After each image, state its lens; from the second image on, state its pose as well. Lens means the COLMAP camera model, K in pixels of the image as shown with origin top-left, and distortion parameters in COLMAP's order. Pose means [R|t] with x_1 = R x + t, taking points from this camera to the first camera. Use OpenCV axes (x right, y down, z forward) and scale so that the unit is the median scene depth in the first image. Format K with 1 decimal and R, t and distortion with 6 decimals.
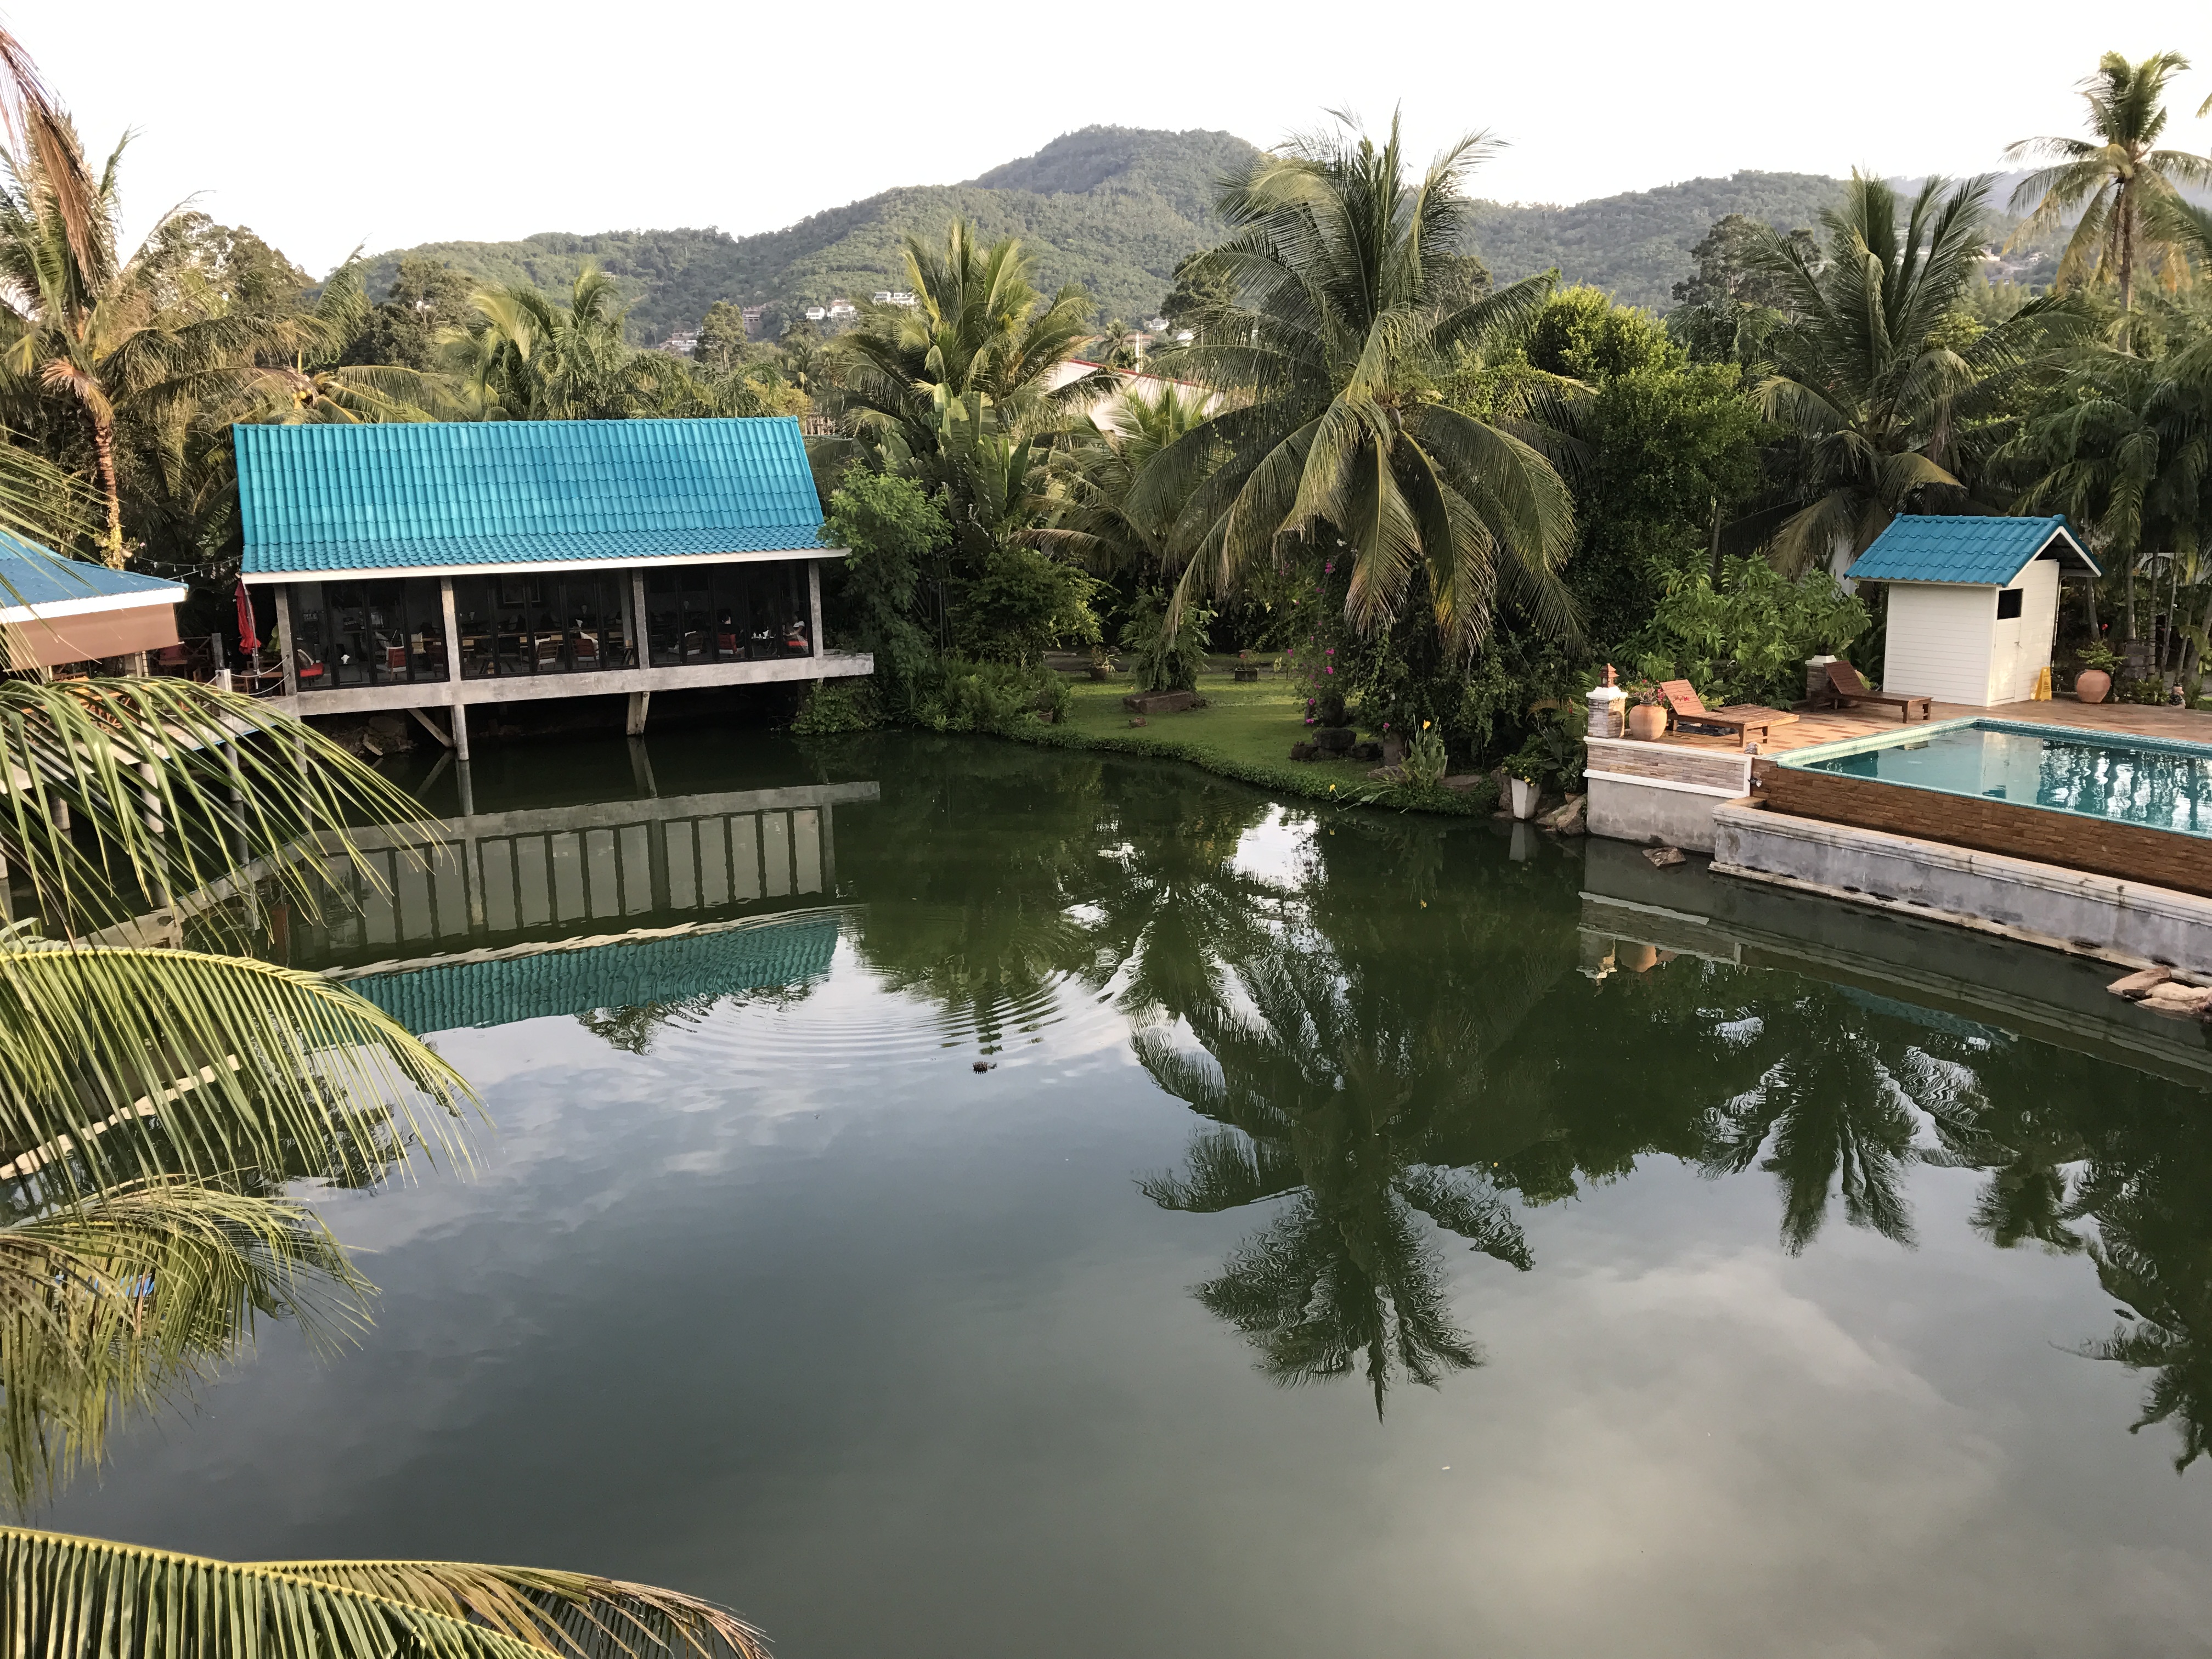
lens RADIAL K [[1848.9, 0, 1104.4], [0, 1848.9, 852.6], [0, 0, 1]] dist [0.009874, -0.049511]
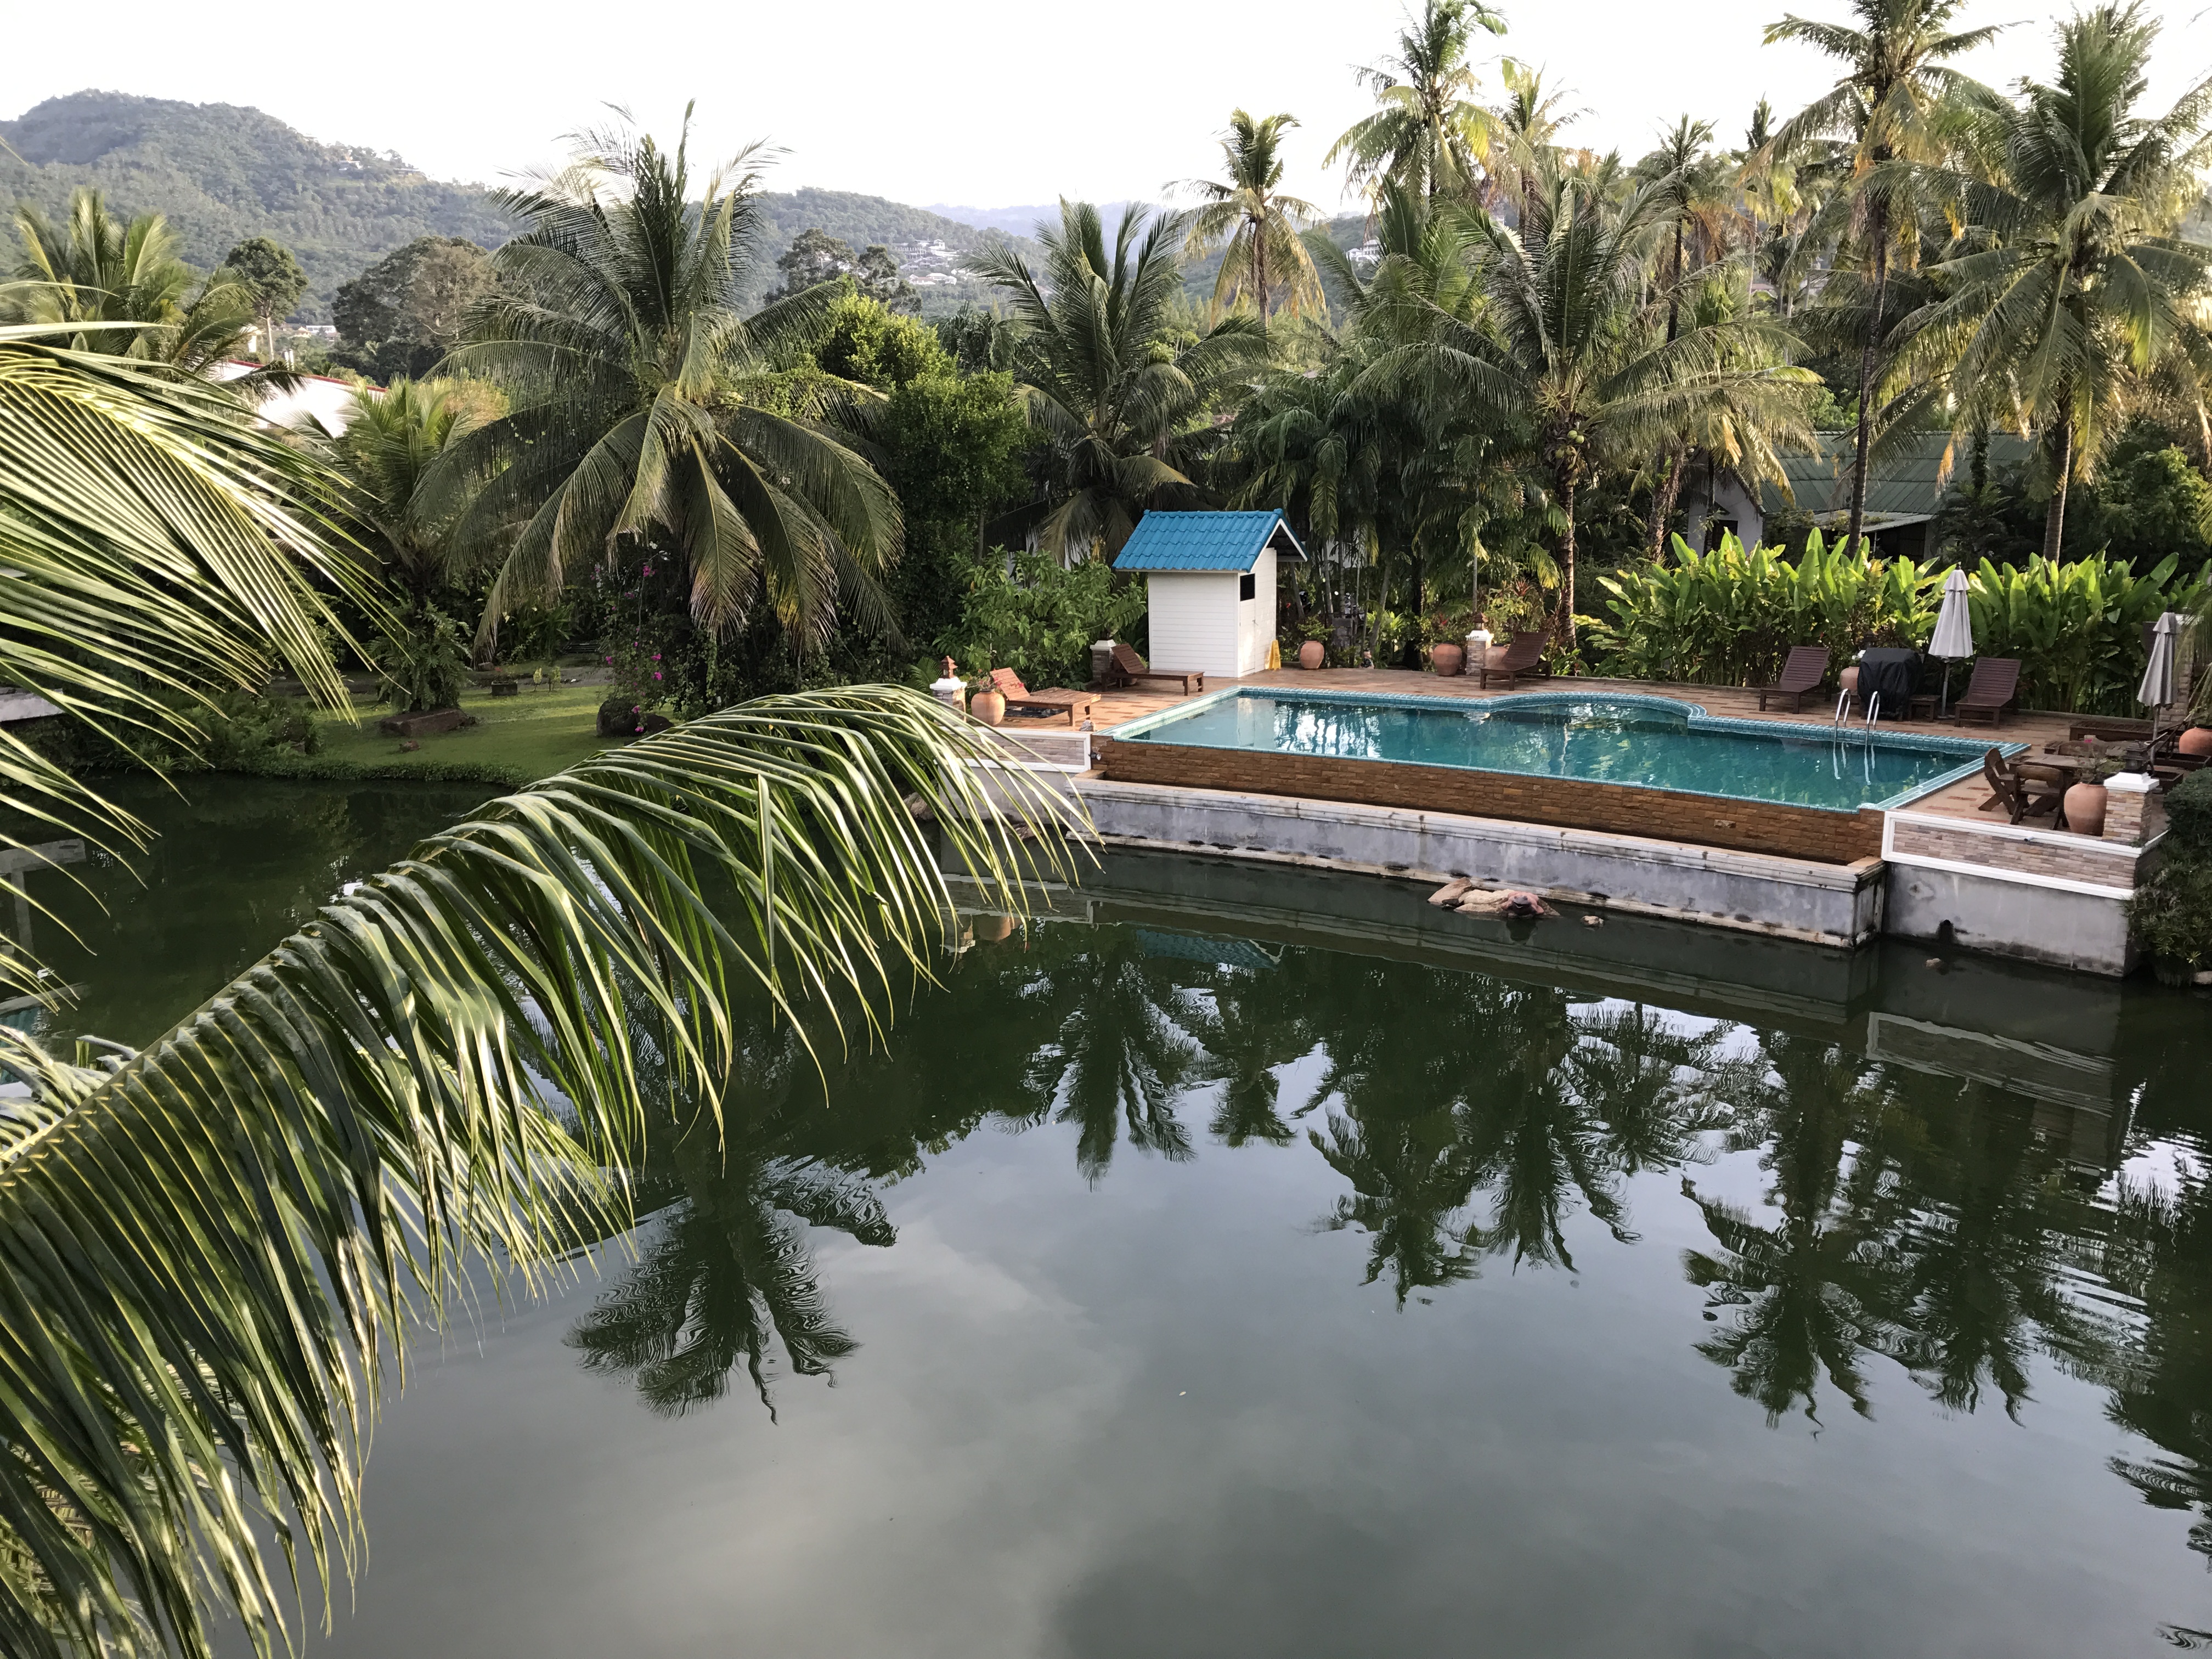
lens RADIAL K [[1848.9, 0, 1124.6], [0, 1848.9, 853.6], [0, 0, 1]] dist [0.009874, -0.049511]
pose [[0.876585, -0.098960, 0.470963, -0.127533], [0.100086, 0.994719, 0.022728, -0.002758], [-0.470725, 0.027214, 0.881860, 0.022289]]
